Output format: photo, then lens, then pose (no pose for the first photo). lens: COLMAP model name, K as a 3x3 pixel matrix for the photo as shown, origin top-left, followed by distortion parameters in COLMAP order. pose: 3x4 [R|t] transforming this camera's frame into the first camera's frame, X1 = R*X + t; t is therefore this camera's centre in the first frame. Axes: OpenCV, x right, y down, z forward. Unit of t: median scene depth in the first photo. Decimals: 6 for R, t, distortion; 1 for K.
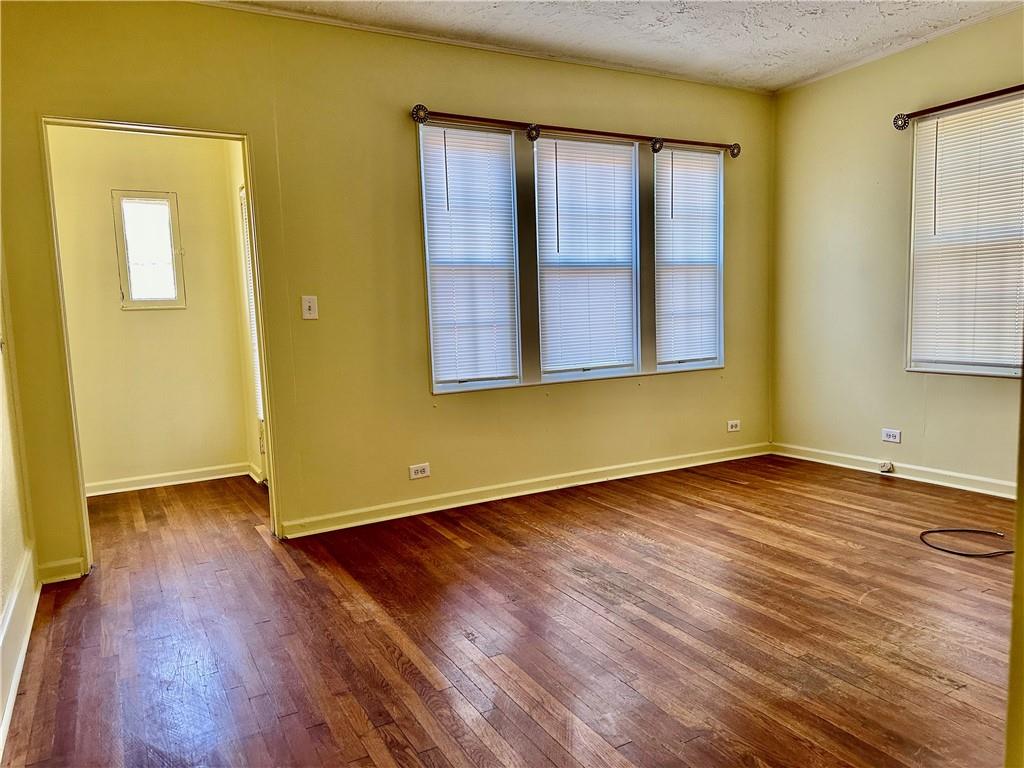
lens RADIAL K [[727.8, 0, 511.9], [0, 727.8, 386.3], [0, 0, 1]] dist [0.042199, -0.047215]
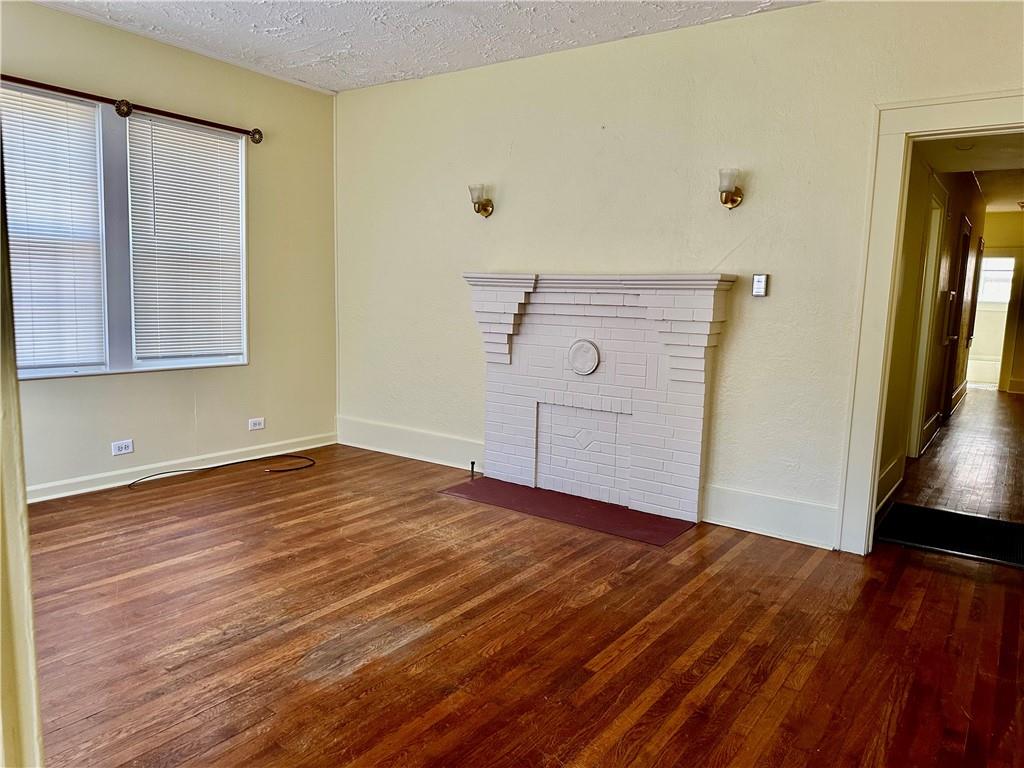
lens RADIAL K [[727.8, 0, 510.9], [0, 727.8, 385.4], [0, 0, 1]] dist [0.042199, -0.047215]
pose [[-0.434364, -0.095180, 0.895695, -0.627449], [0.080843, 0.986269, 0.144010, -0.122252], [-0.897102, 0.134963, -0.420705, 1.110168]]
